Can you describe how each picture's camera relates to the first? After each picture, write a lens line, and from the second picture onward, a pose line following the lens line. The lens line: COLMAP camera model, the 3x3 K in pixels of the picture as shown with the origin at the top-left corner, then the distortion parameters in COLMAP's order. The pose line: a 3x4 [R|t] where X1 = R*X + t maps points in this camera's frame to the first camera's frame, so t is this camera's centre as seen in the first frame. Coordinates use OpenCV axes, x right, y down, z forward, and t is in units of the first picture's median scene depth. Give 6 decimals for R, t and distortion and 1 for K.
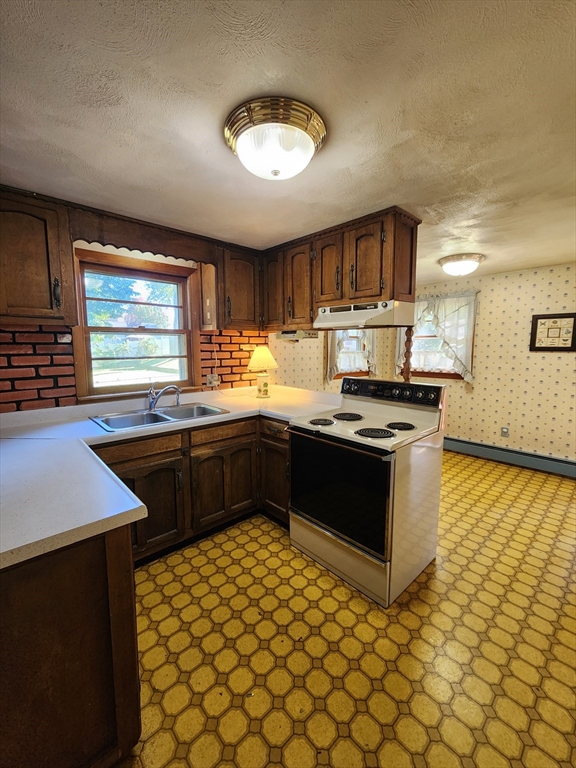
lens RADIAL K [[315.6, 0, 287.3], [0, 315.6, 383.6], [0, 0, 1]] dist [-0.001497, -0.001202]
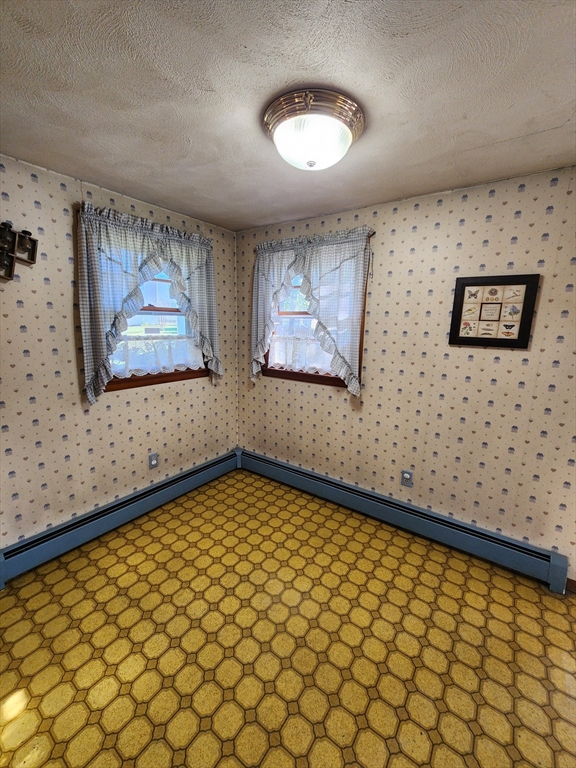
lens RADIAL K [[315.6, 0, 288.5], [0, 315.6, 381.5], [0, 0, 1]] dist [-0.001497, -0.001202]
pose [[0.979049, -0.014020, 0.203143, 0.378440], [-0.000529, 0.997448, 0.071389, -0.077834], [-0.203625, -0.070000, 0.976543, 0.511248]]
